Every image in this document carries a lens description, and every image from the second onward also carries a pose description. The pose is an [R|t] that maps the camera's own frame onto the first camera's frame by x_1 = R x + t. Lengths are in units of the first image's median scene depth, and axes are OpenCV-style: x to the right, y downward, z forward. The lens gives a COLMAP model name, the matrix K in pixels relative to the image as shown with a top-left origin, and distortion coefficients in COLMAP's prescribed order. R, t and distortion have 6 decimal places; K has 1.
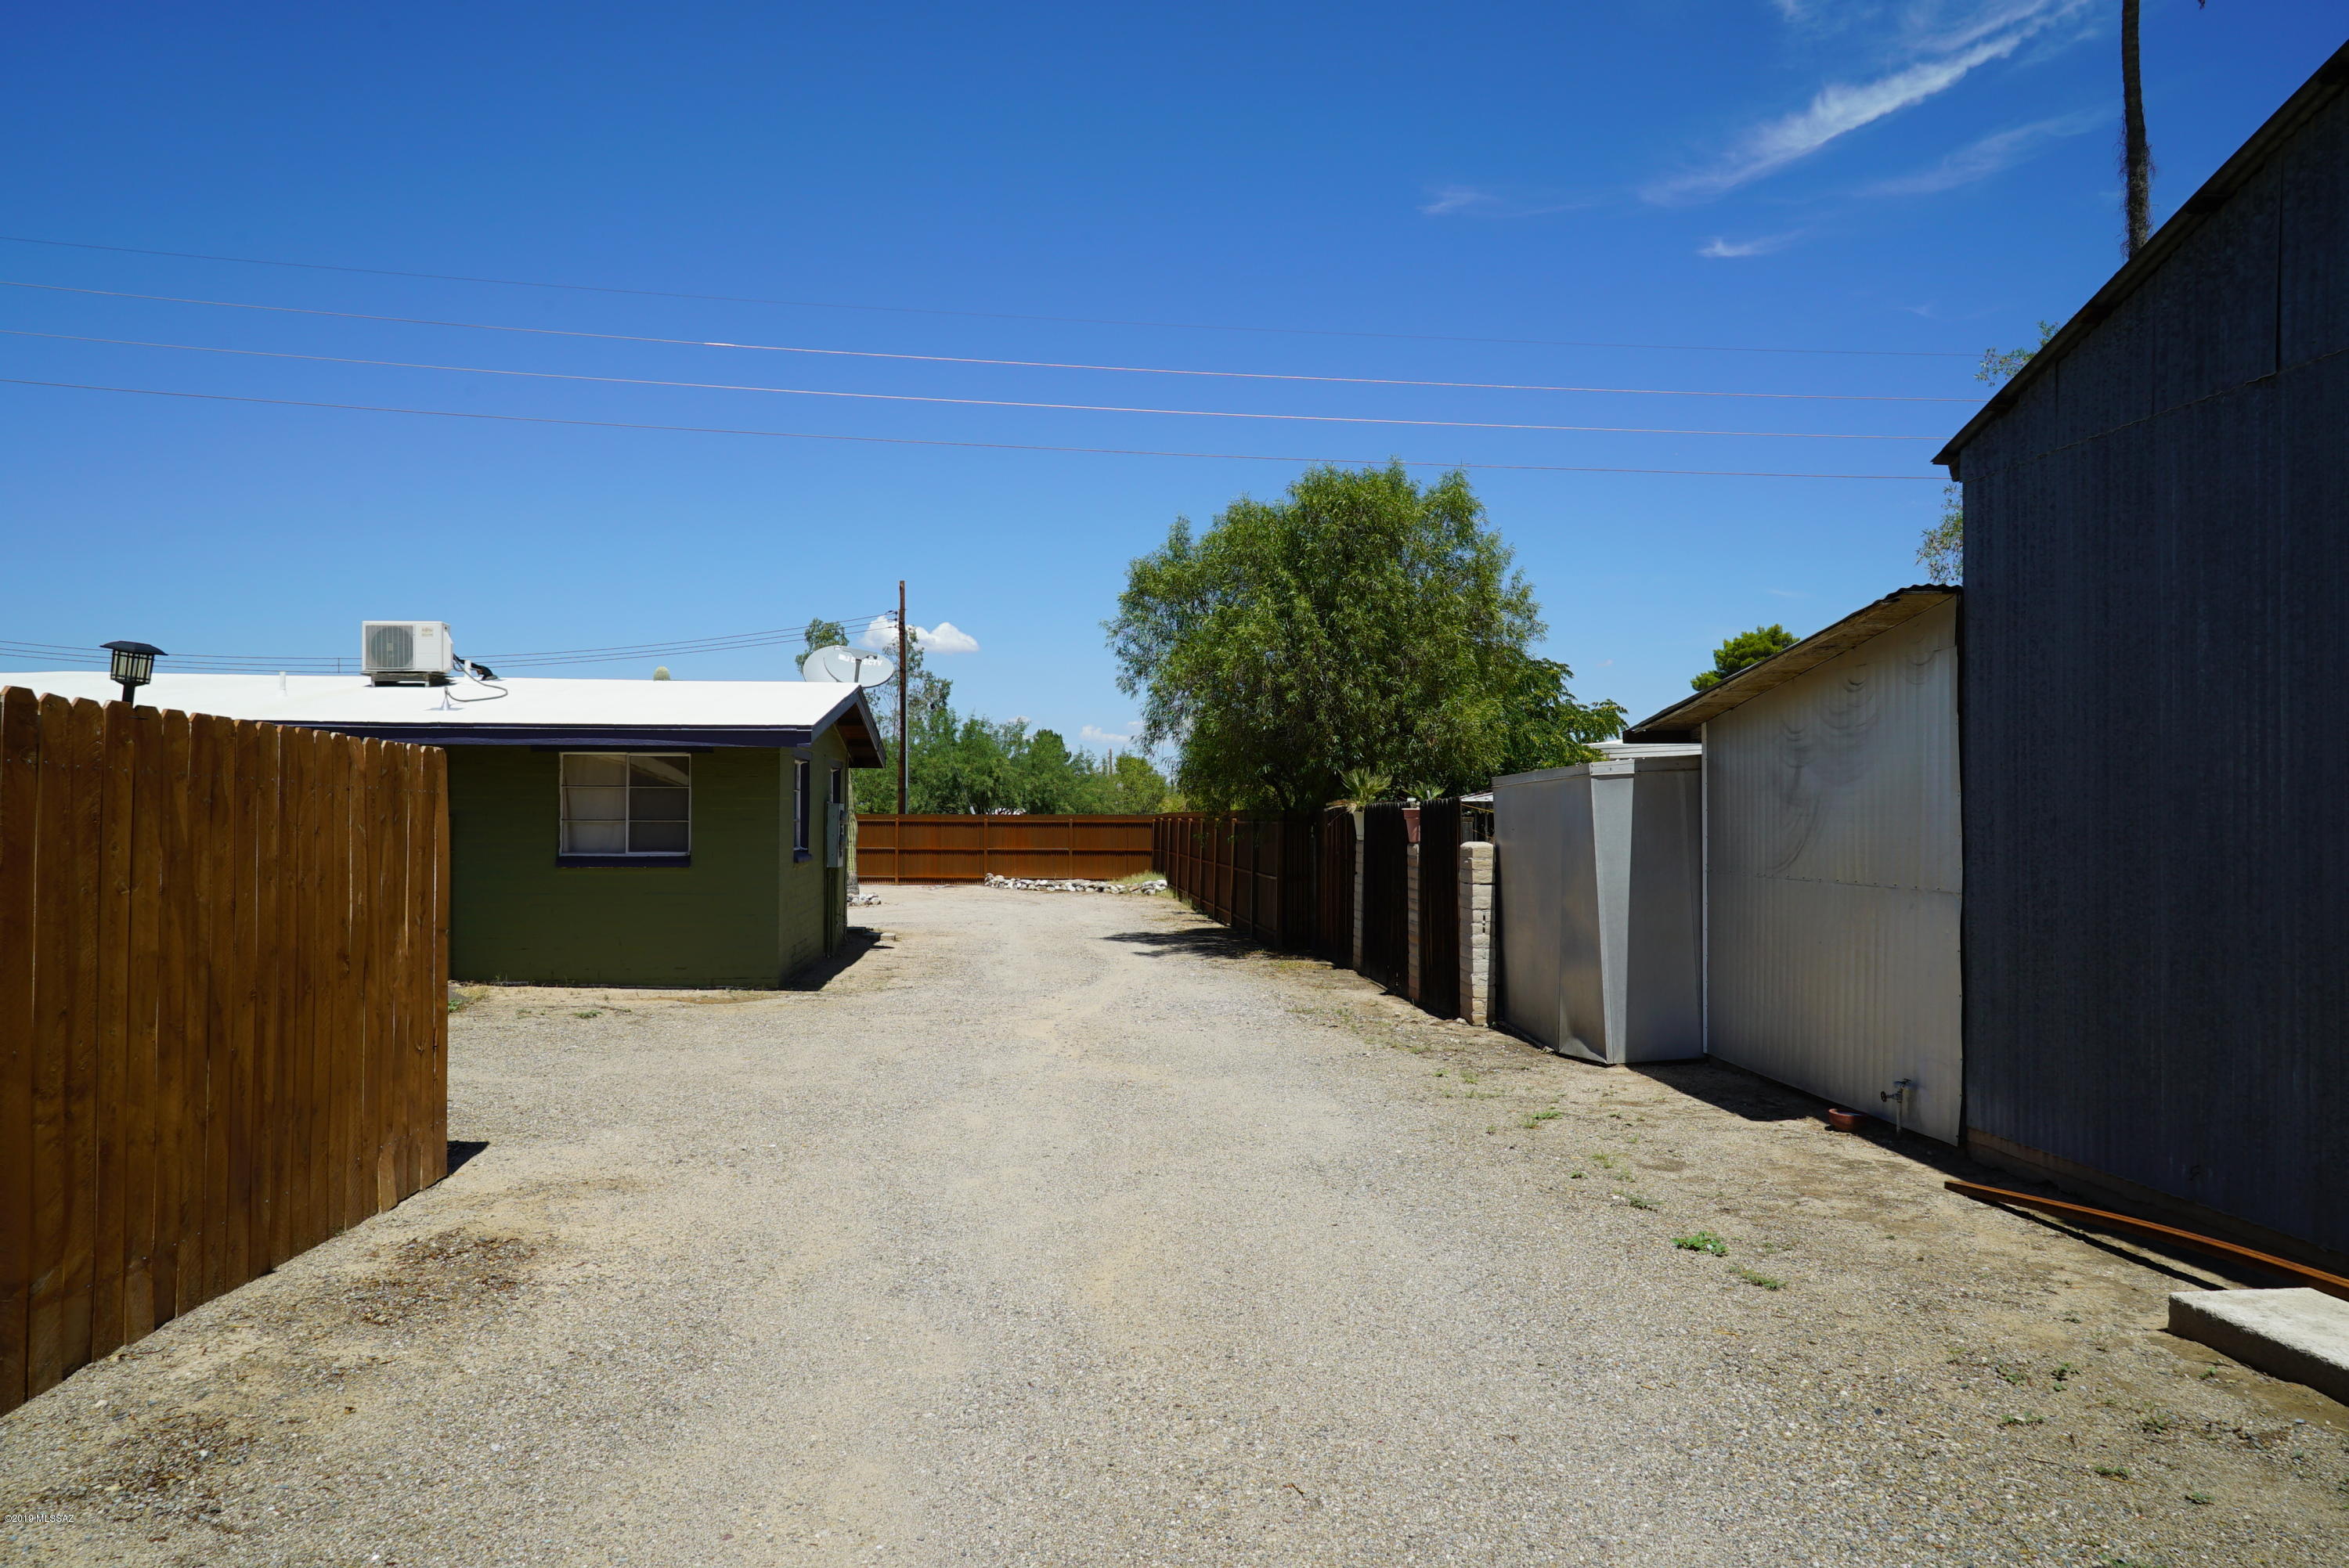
lens RADIAL K [[1637.5, 0, 1181.3], [0, 1637.5, 785.9], [0, 0, 1]] dist [-0.002121, 0.012692]
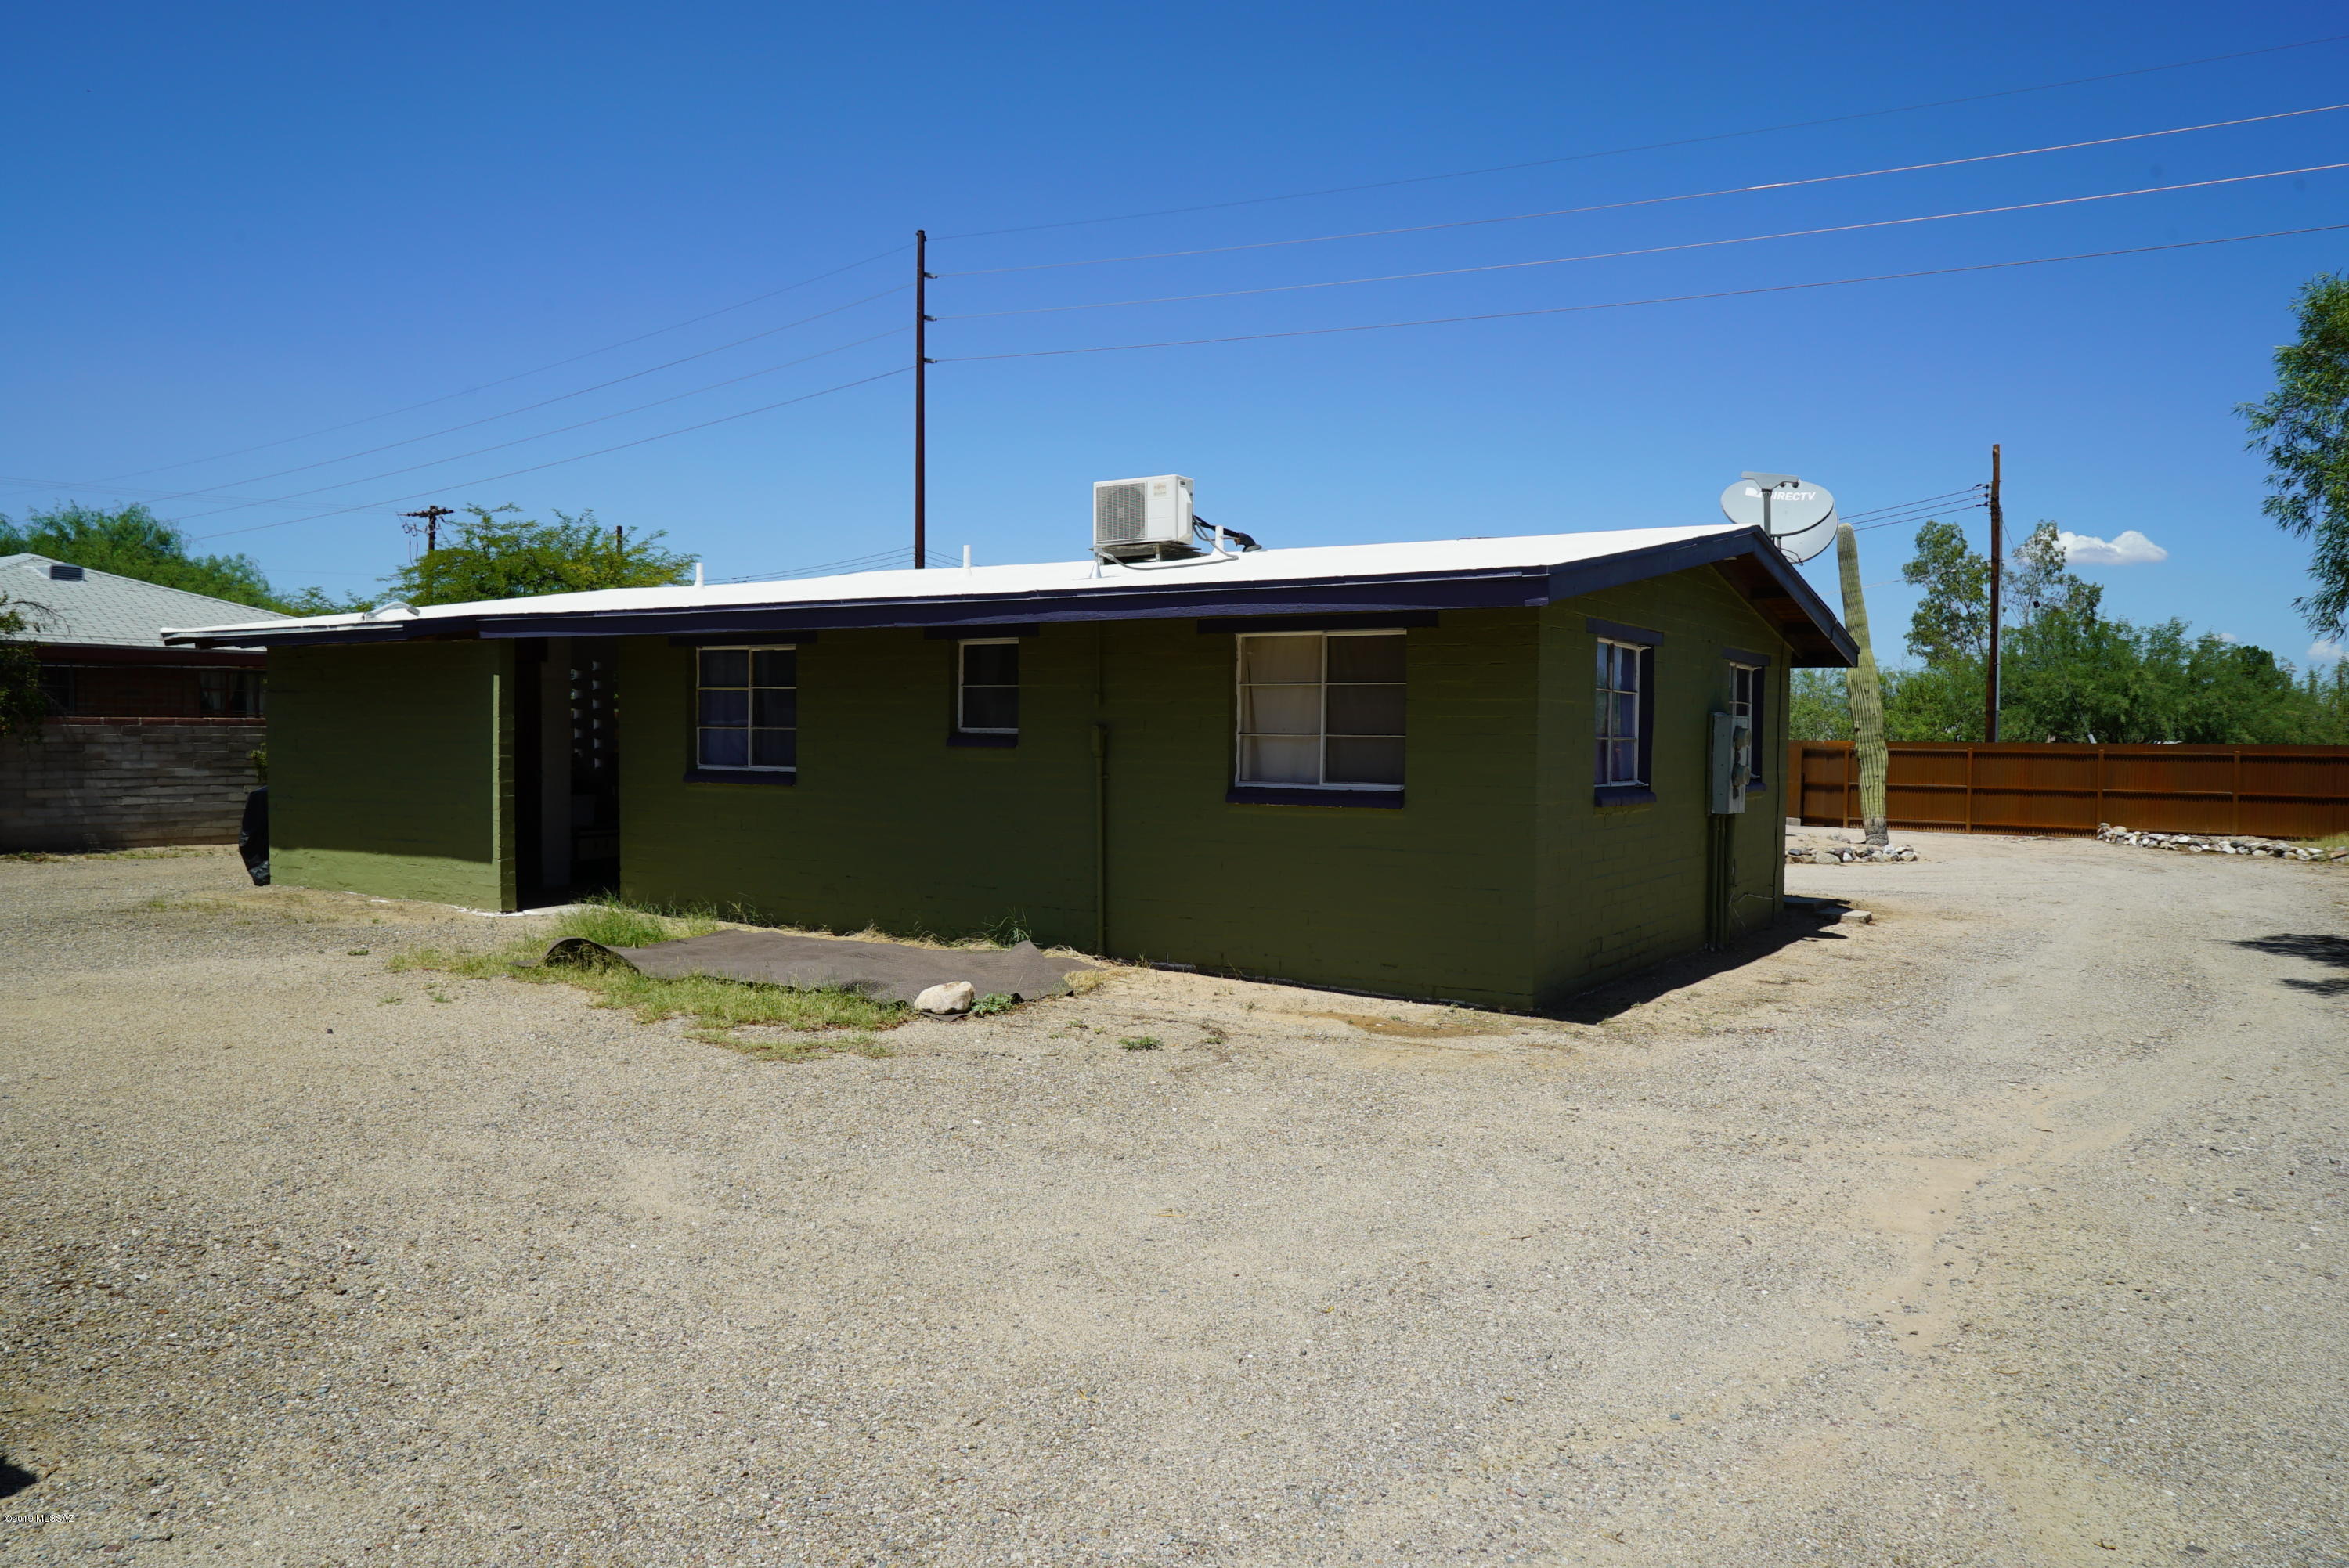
lens RADIAL K [[1637.5, 0, 1181.4], [0, 1637.5, 799.7], [0, 0, 1]] dist [-0.002121, 0.012692]
pose [[0.789058, 0.029761, -0.613597, 0.009116], [0.001393, 0.998737, 0.050233, 0.005467], [0.614317, -0.040491, 0.788020, 0.174039]]
